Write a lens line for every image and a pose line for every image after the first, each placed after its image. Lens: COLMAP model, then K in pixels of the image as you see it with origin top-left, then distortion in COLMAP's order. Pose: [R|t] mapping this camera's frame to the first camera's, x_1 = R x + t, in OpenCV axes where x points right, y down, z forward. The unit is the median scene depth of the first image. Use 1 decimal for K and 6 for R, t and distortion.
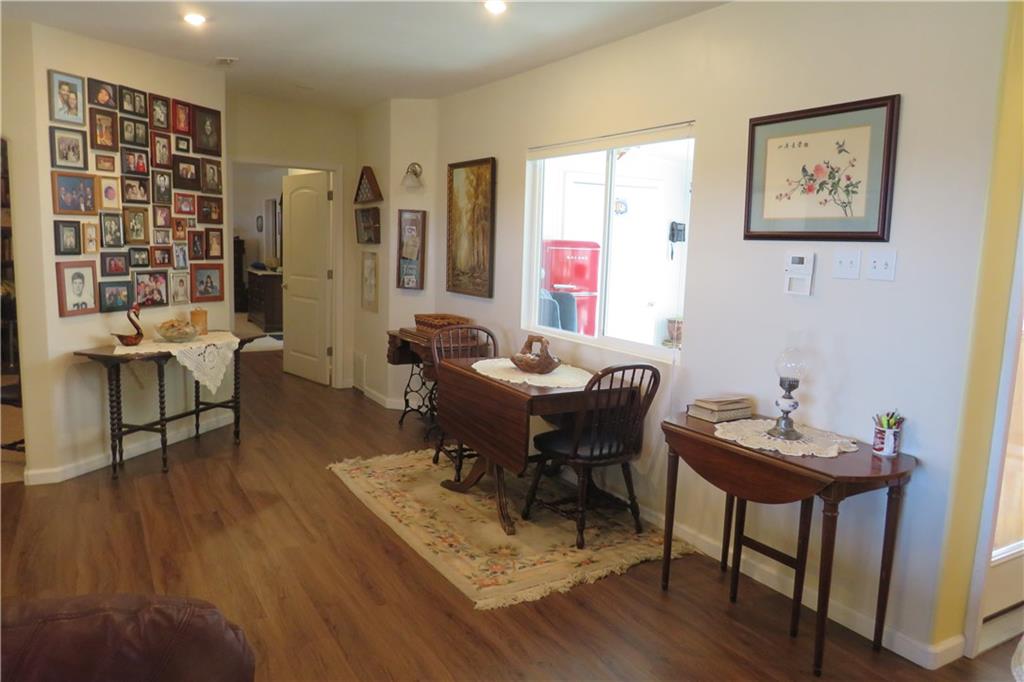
lens RADIAL K [[721.5, 0, 502.5], [0, 721.5, 339.2], [0, 0, 1]] dist [-0.030863, 0.008128]
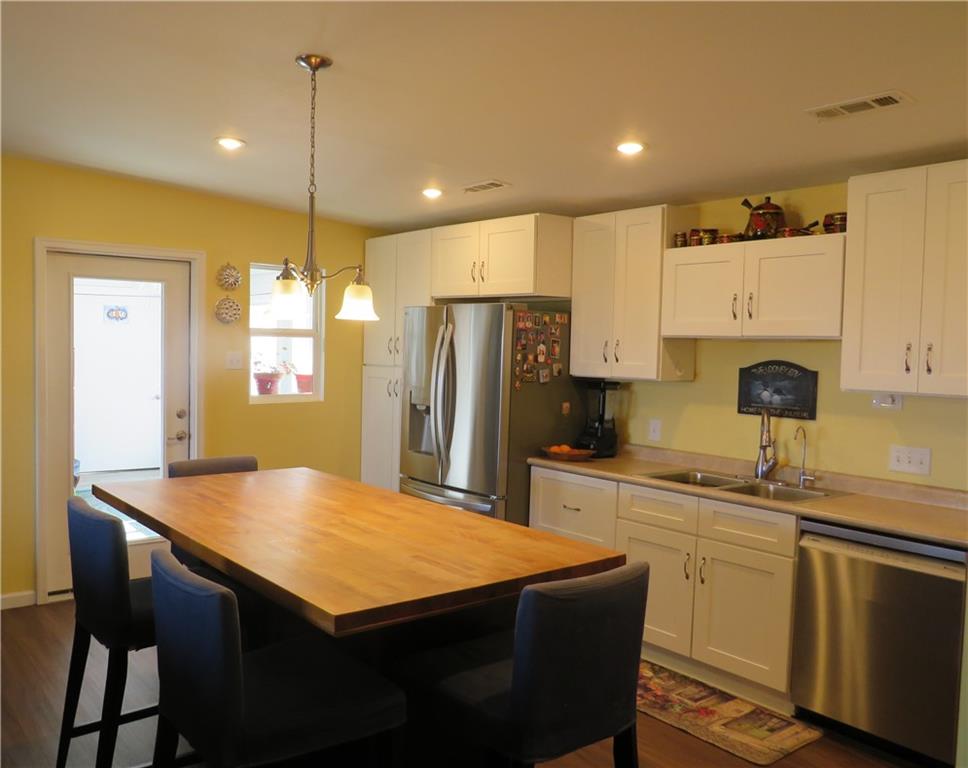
lens RADIAL K [[809.1, 0, 381.7], [0, 809.1, 379.7], [0, 0, 1]] dist [-0.022168, 0.004696]
pose [[0.995387, -0.018482, 0.094143, 0.711710], [0.026648, 0.995919, -0.086227, 0.072131], [-0.092165, 0.088338, 0.991817, -0.497746]]
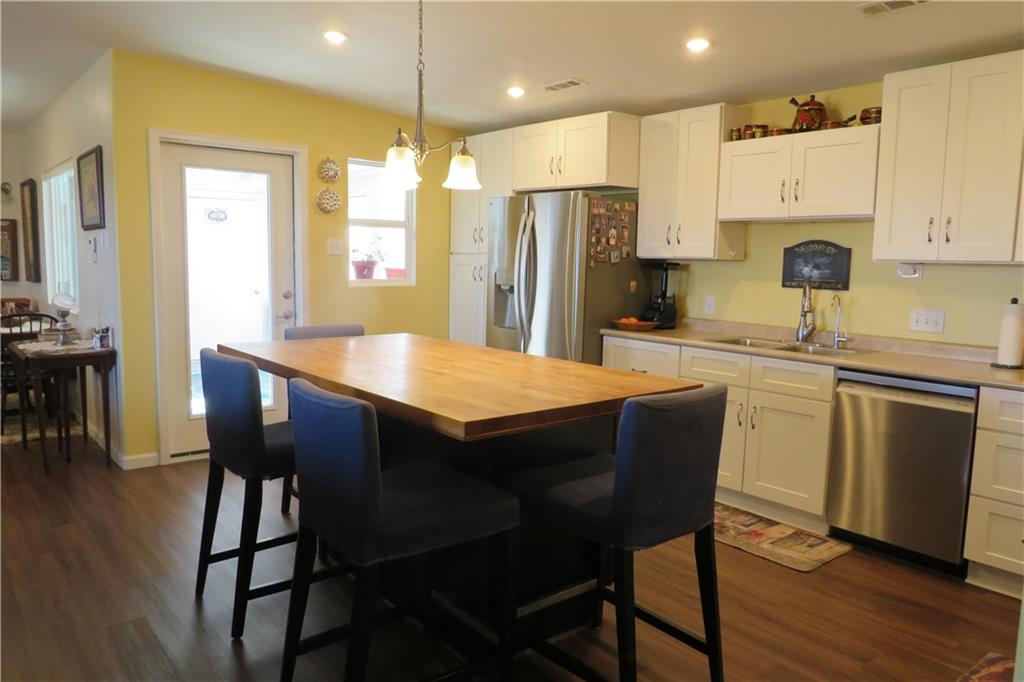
lens RADIAL K [[721.5, 0, 500.6], [0, 721.5, 336.3], [0, 0, 1]] dist [-0.030863, 0.008128]
pose [[0.986342, -0.031603, 0.161647, 0.681561], [0.035471, 0.999148, -0.021097, 0.112571], [-0.160843, 0.026543, 0.986623, -0.492765]]
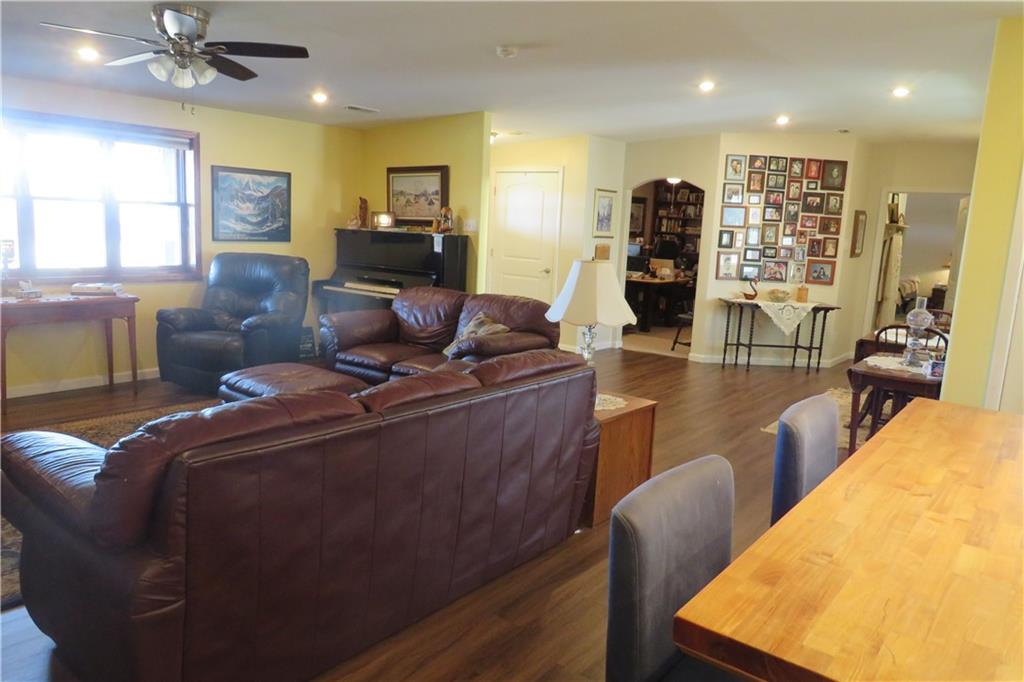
lens RADIAL K [[721.5, 0, 508.2], [0, 721.5, 339.6], [0, 0, 1]] dist [-0.030863, 0.008128]
pose [[0.375955, 0.136430, -0.916539, 0.886031], [-0.164901, 0.983165, 0.078707, 0.062339], [0.911847, 0.121548, 0.392123, -0.241615]]
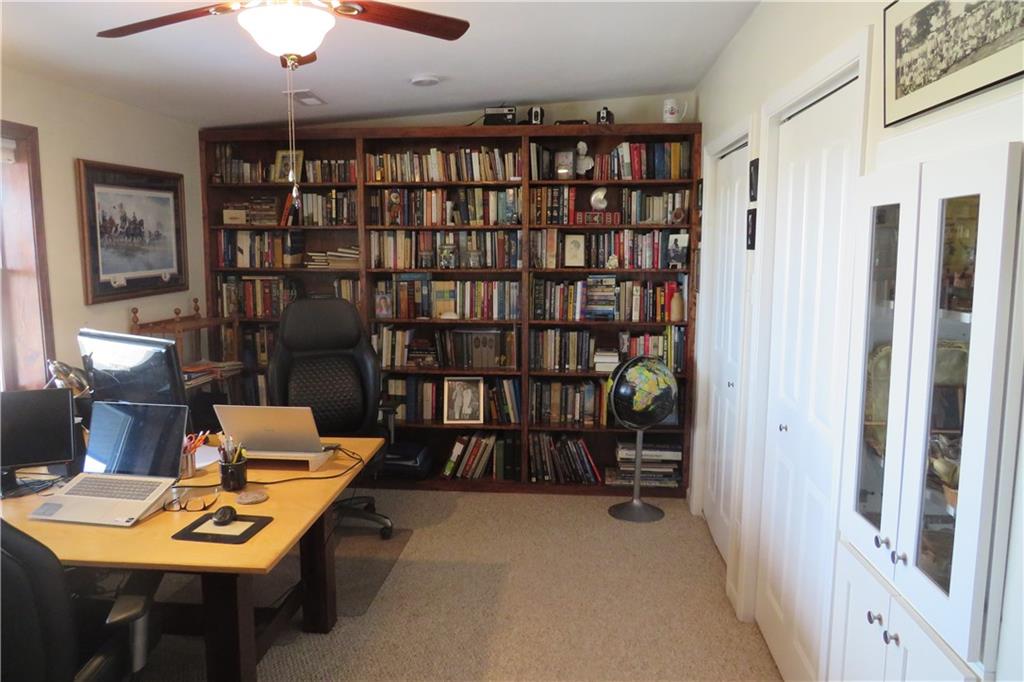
lens RADIAL K [[721.5, 0, 504.8], [0, 721.5, 336.2], [0, 0, 1]] dist [-0.030863, 0.008128]
pose [[0.817732, 0.039976, -0.574209, -0.621046], [-0.052142, 0.998628, -0.004732, -0.147672], [0.573232, 0.033810, 0.818695, 0.737455]]
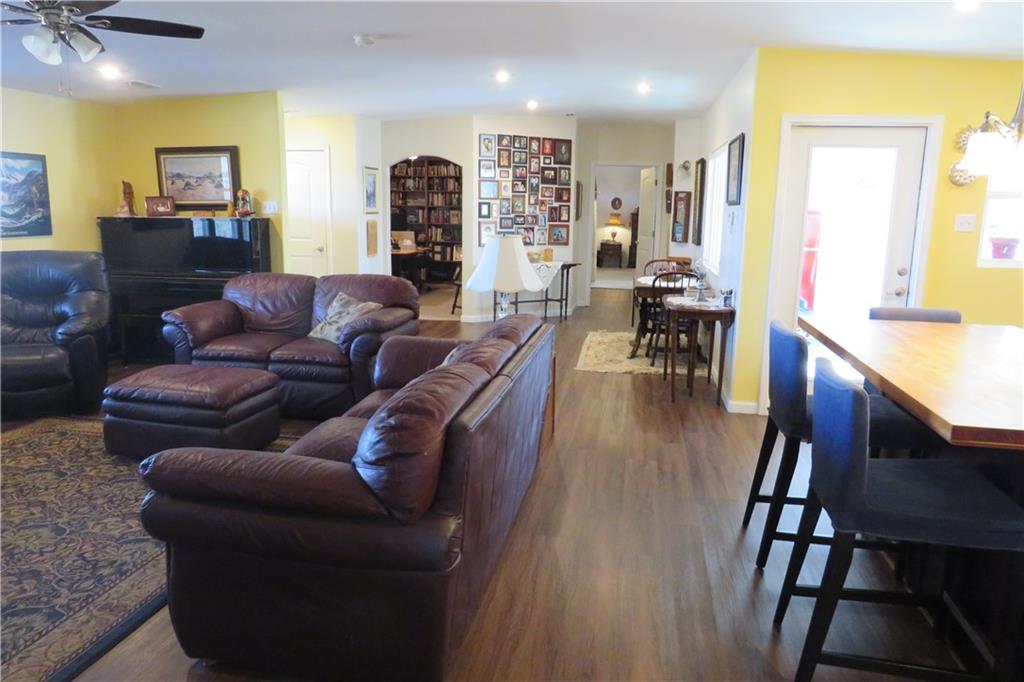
lens RADIAL K [[721.5, 0, 507.6], [0, 721.5, 337.6], [0, 0, 1]] dist [-0.030863, 0.008128]
pose [[0.762805, 0.098396, -0.639098, 0.781876], [-0.080825, 0.995112, 0.056738, 0.100212], [0.641557, 0.008375, 0.767030, -0.557881]]
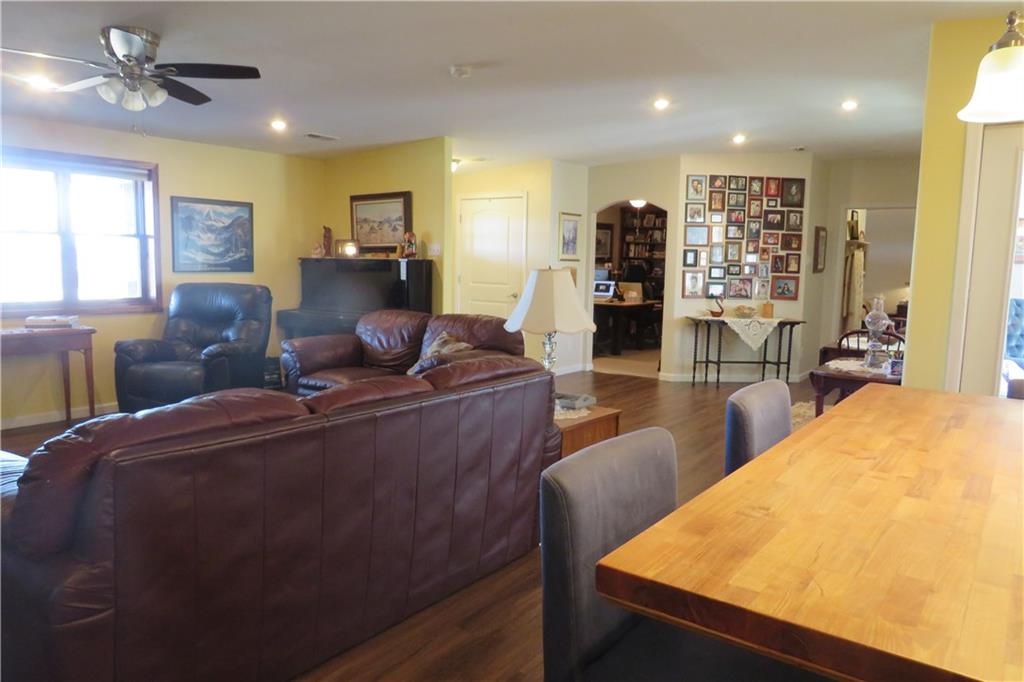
lens RADIAL K [[721.5, 0, 508.4], [0, 721.5, 340.8], [0, 0, 1]] dist [-0.030863, 0.008128]
pose [[0.408076, 0.078705, -0.909549, 0.889972], [-0.133586, 0.990702, 0.025793, 0.087315], [0.903122, 0.110977, 0.414796, -0.216745]]
